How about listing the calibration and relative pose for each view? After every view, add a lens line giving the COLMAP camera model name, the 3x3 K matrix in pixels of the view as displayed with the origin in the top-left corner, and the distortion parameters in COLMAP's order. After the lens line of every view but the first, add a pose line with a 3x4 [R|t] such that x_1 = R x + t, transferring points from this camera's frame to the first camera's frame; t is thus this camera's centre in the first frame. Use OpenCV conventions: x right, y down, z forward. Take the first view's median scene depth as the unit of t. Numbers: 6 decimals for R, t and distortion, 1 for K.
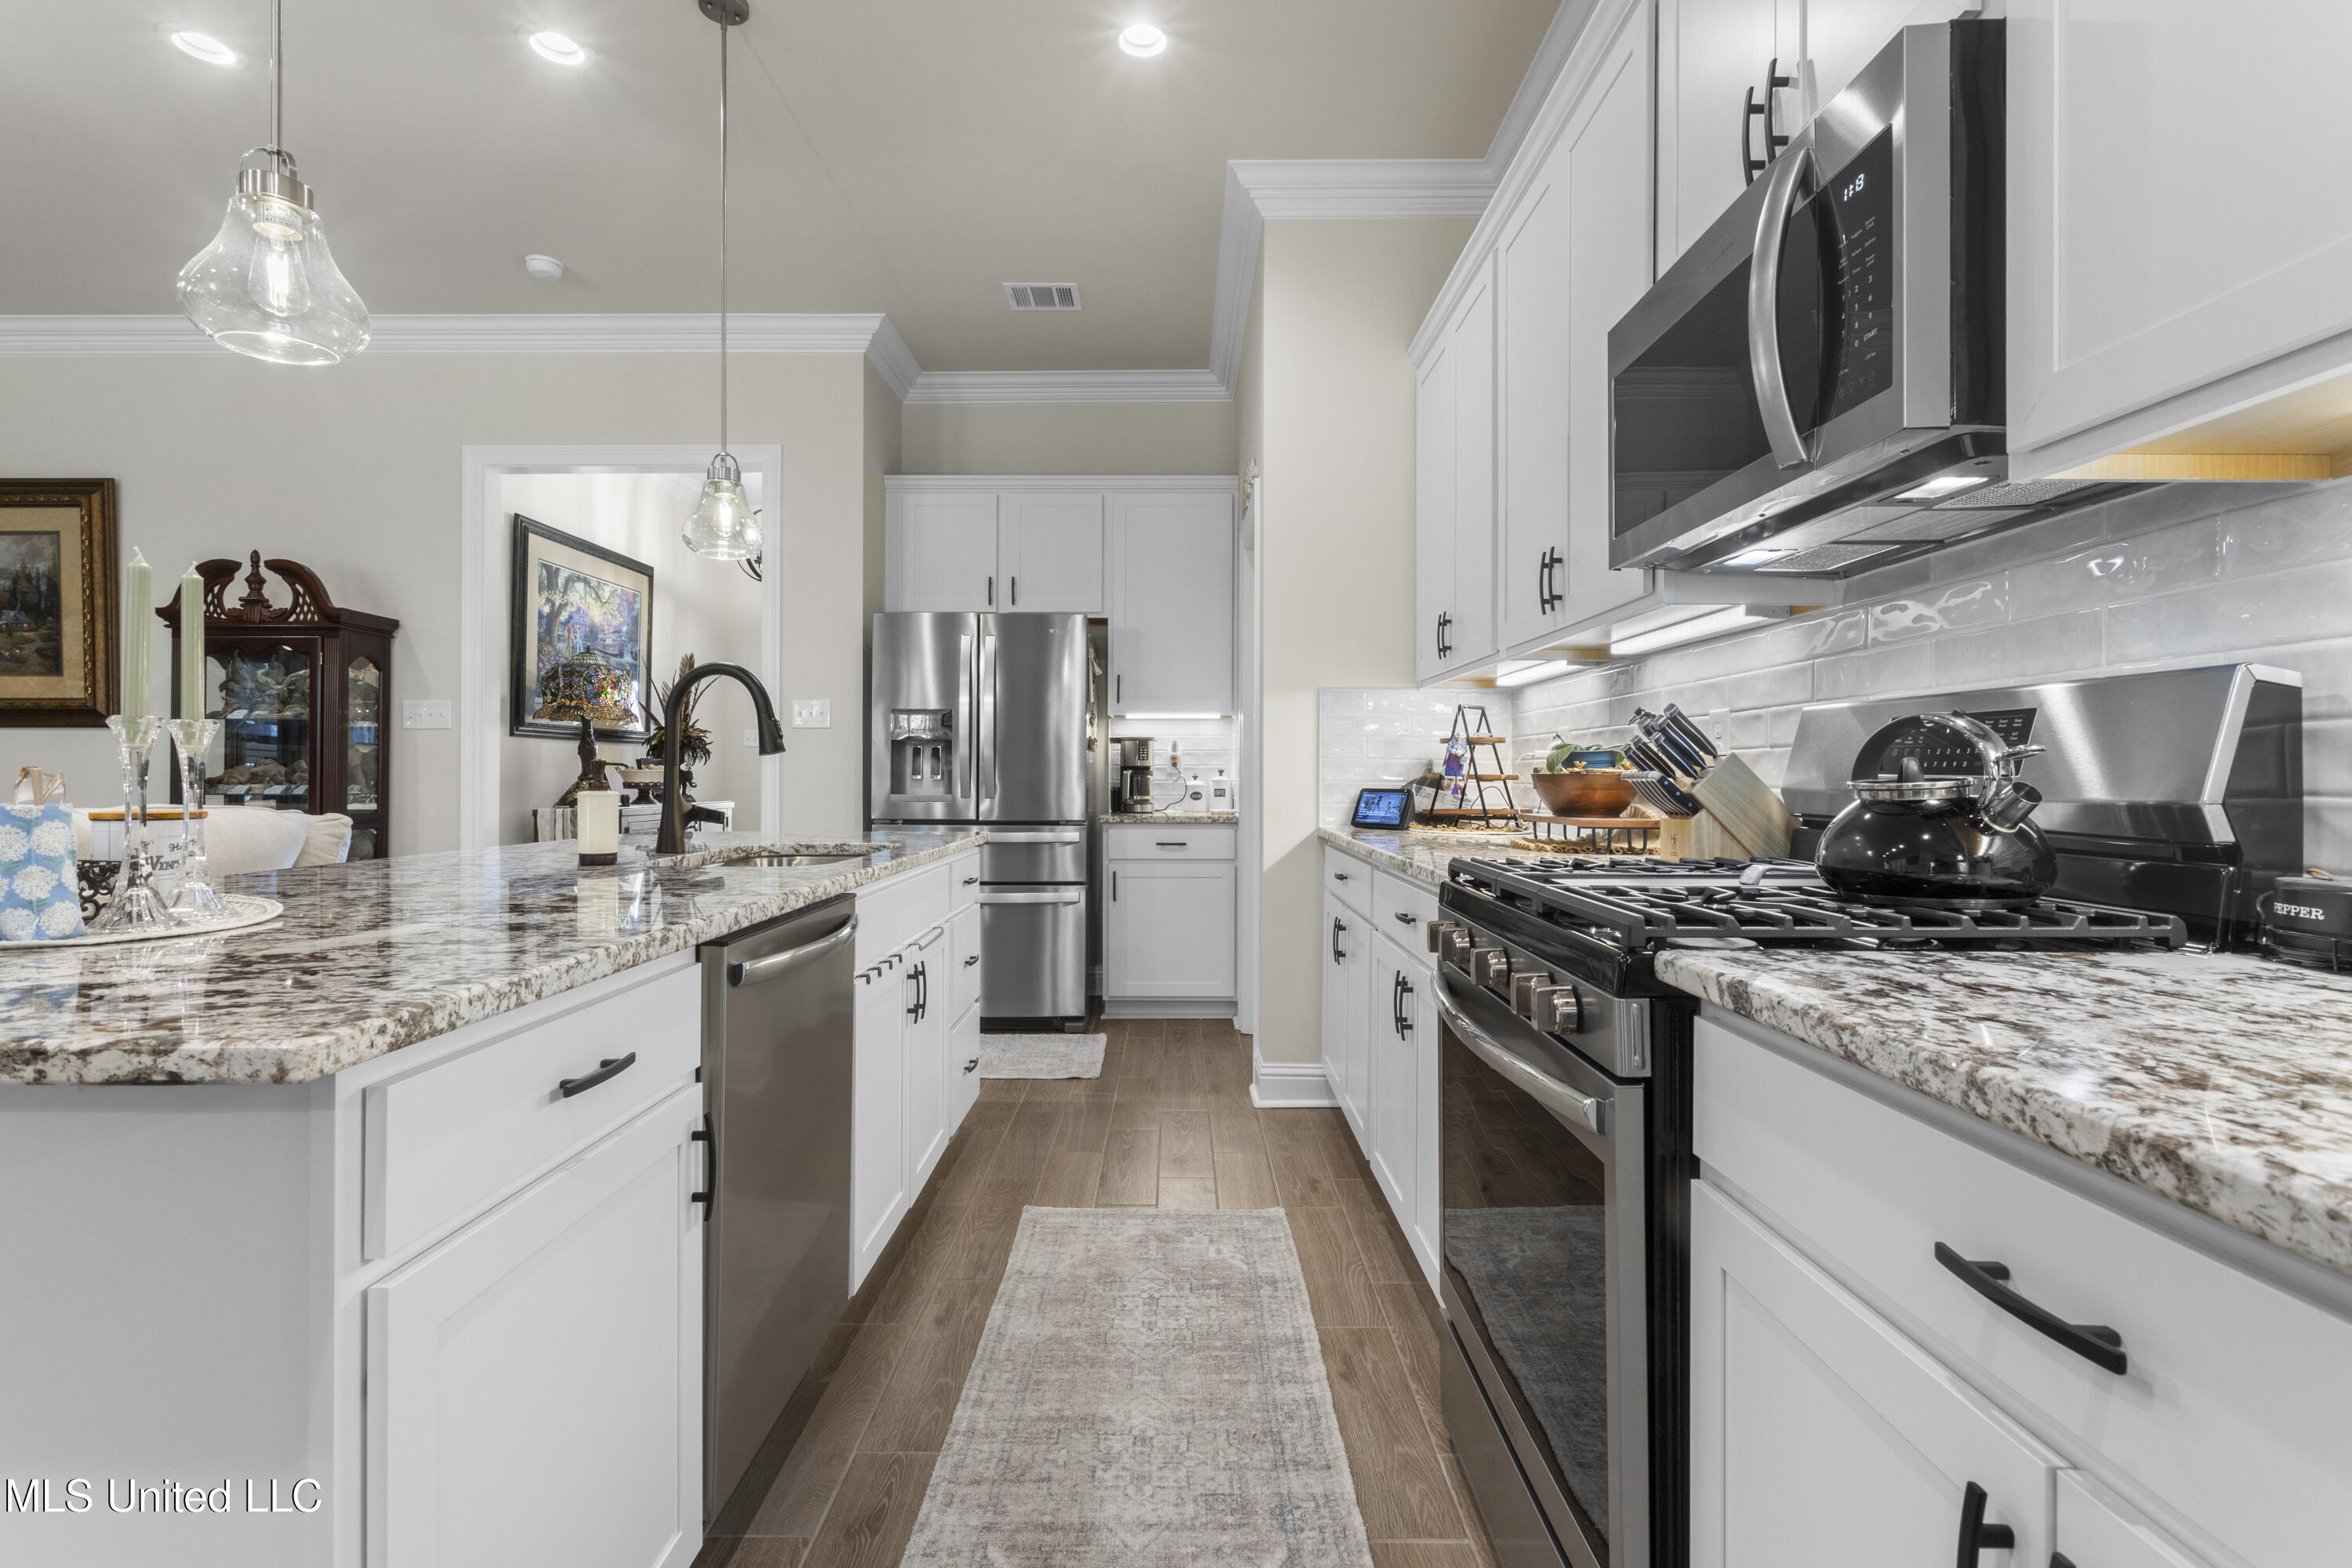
lens RADIAL K [[1113.8, 0, 1162.5], [0, 1113.8, 770.4], [0, 0, 1]] dist [0.001989, 0.002438]
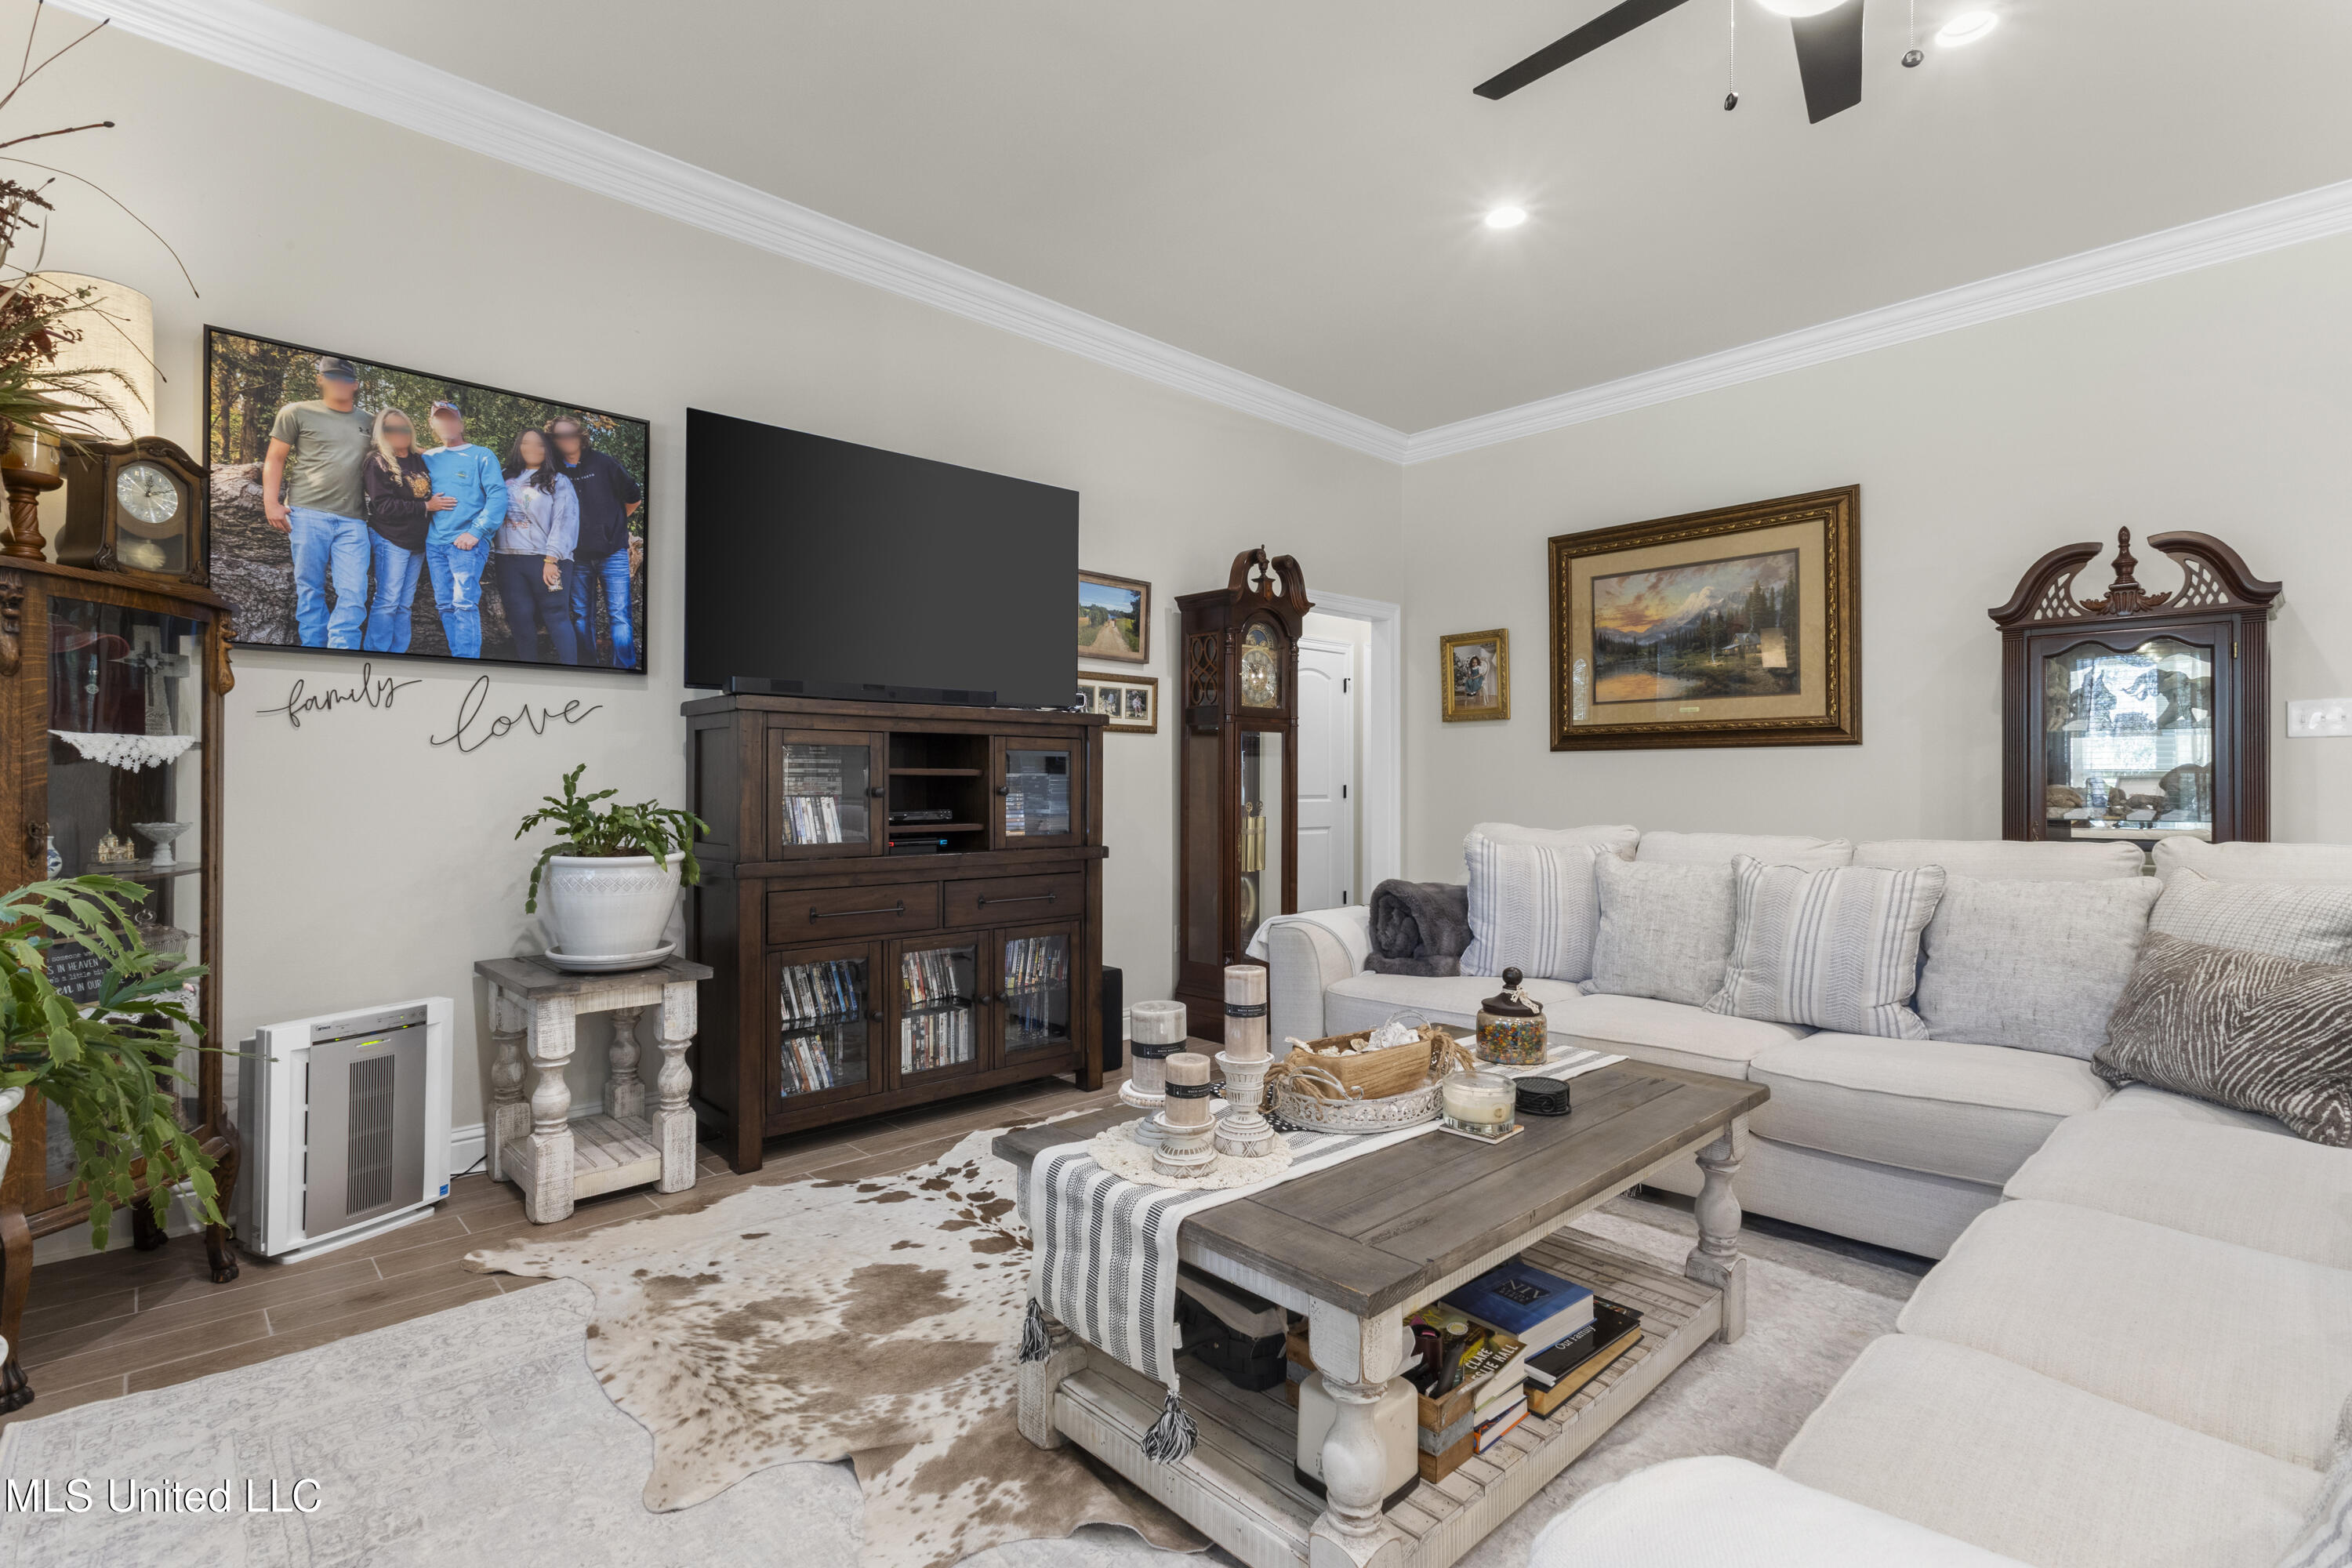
lens RADIAL K [[1112.5, 0, 1174.3], [0, 1112.5, 770.6], [0, 0, 1]] dist [0.000998, 0.003109]
pose [[0.699473, -0.008527, -0.714608, -0.671904], [0.000771, 0.999937, -0.011178, -0.006511], [0.714658, 0.007268, 0.699436, -0.081296]]
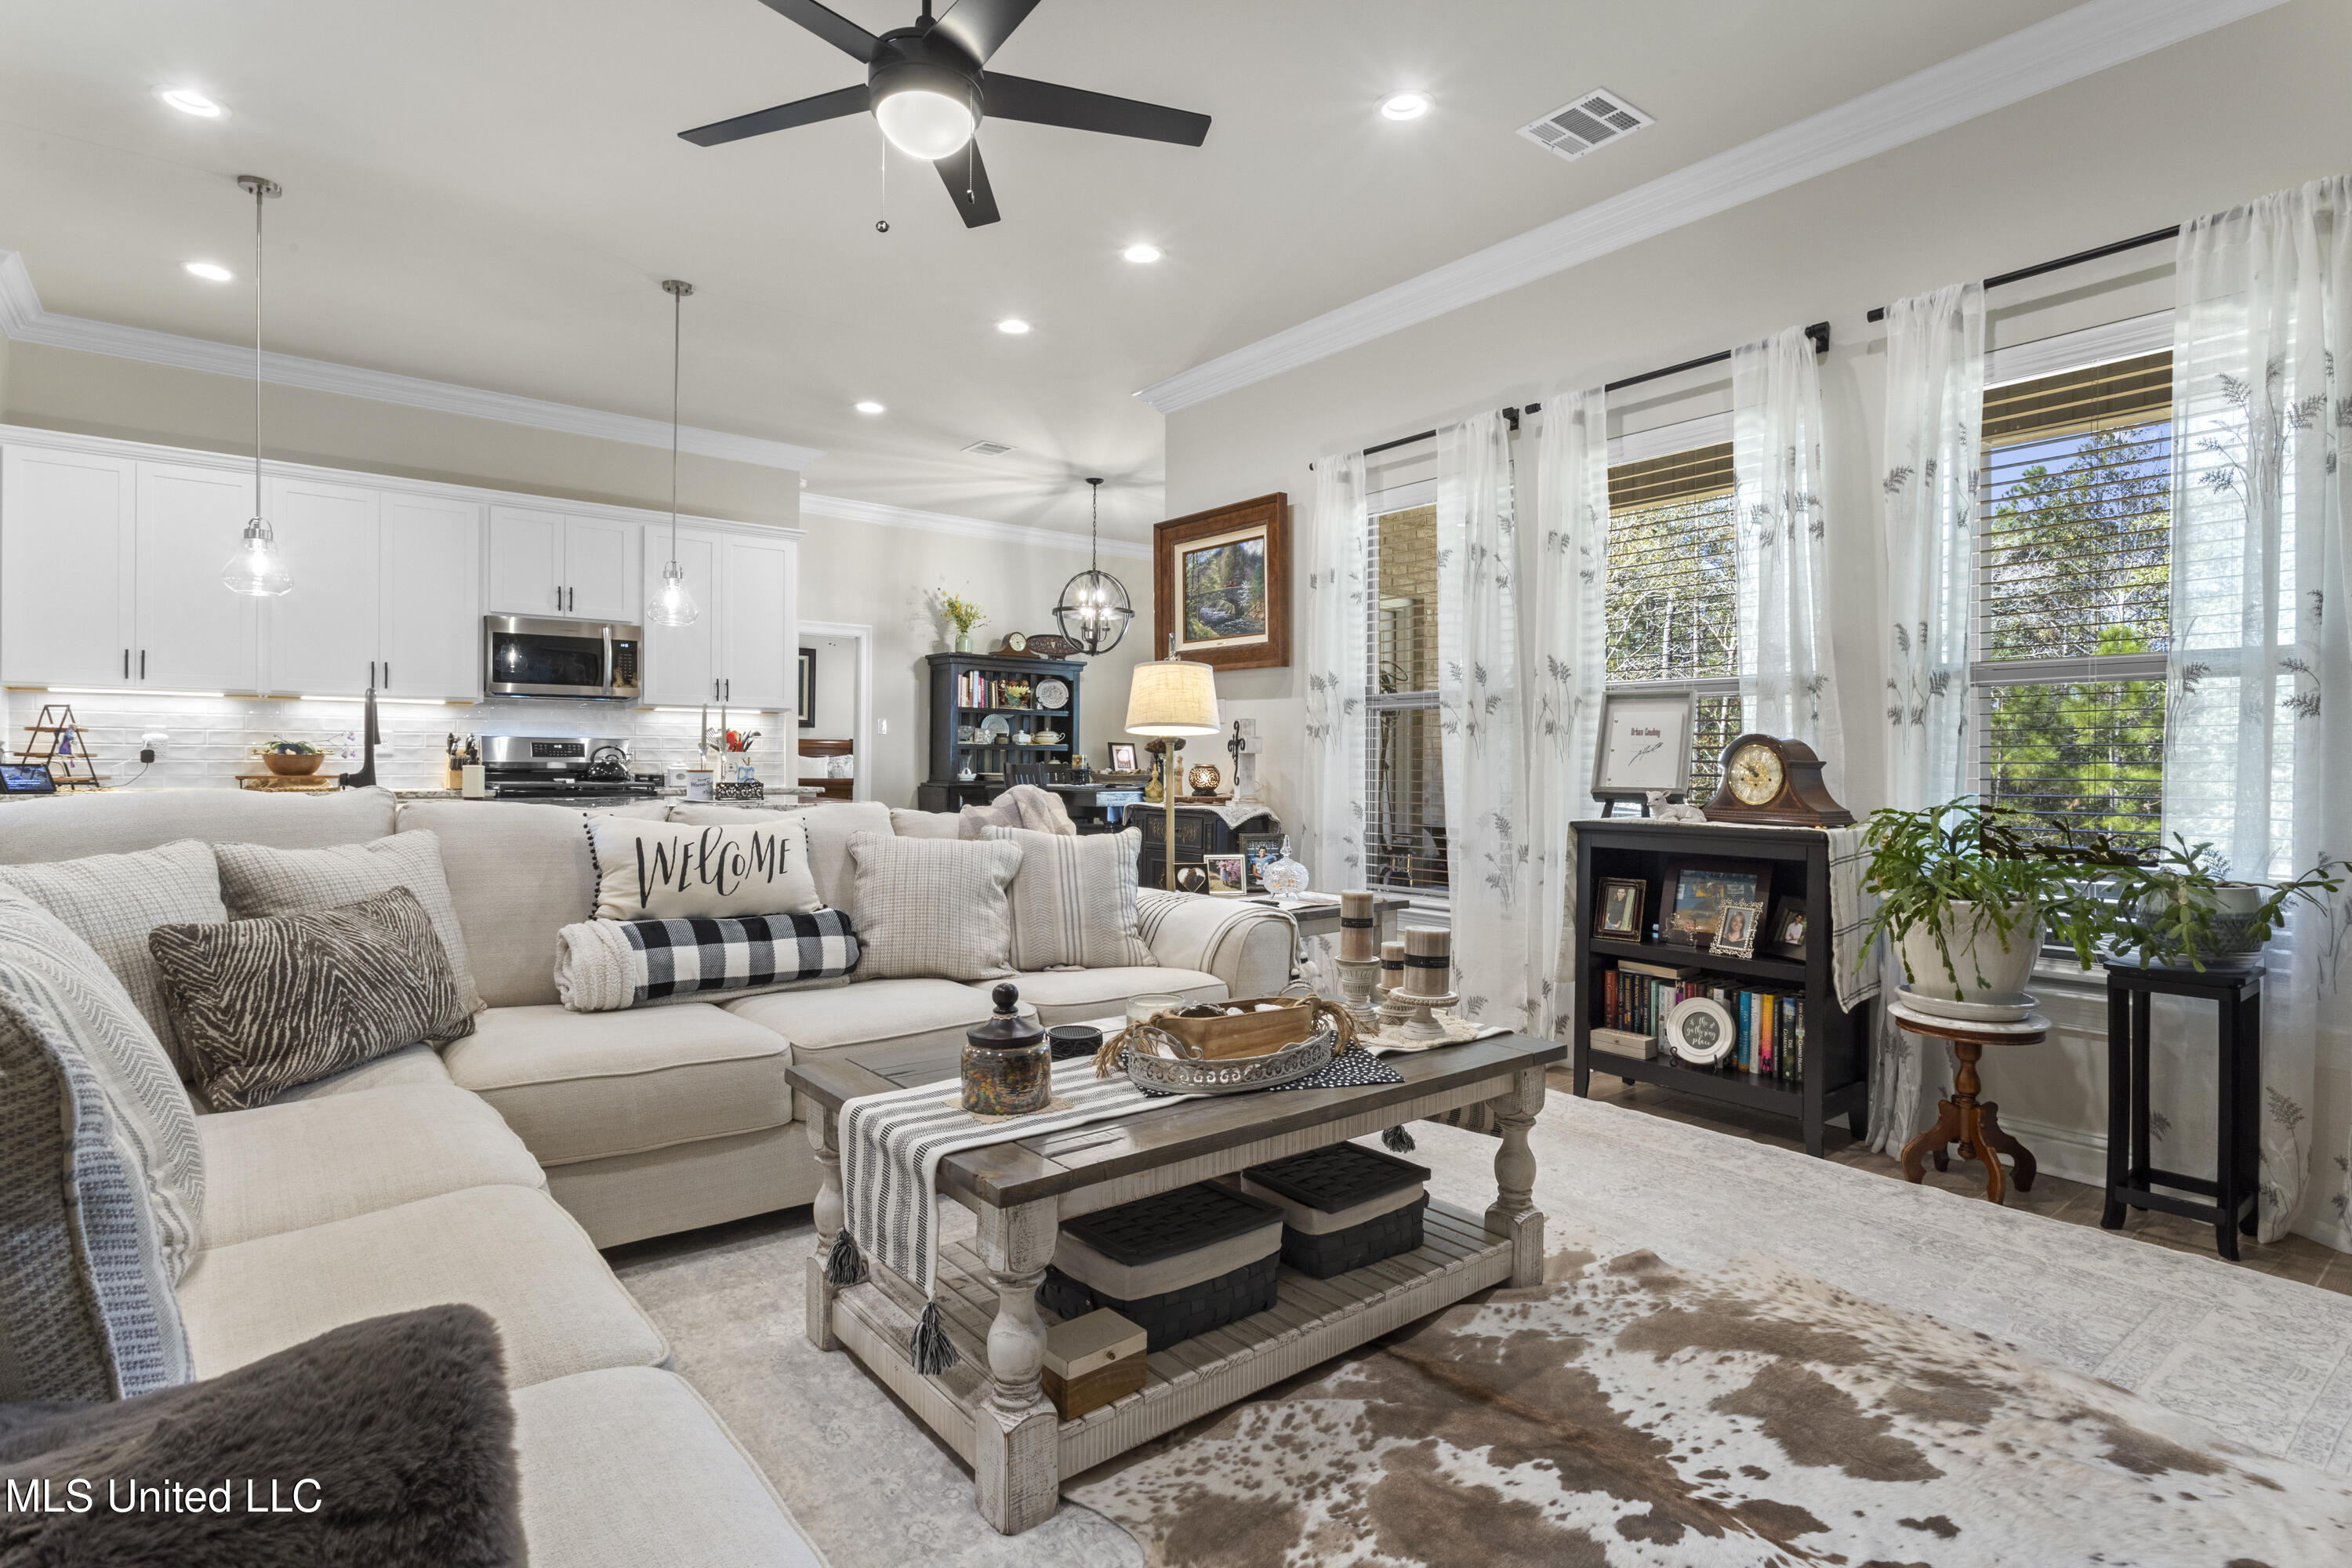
lens RADIAL K [[1157.3, 0, 1183.5], [0, 1157.3, 781.1], [0, 0, 1]] dist [-0.010239, 0.007012]
pose [[-0.638084, -0.019084, 0.769730, -1.275044], [-0.010868, 0.999816, 0.015779, 0.000278], [-0.769890, 0.001703, -0.638174, 0.594014]]
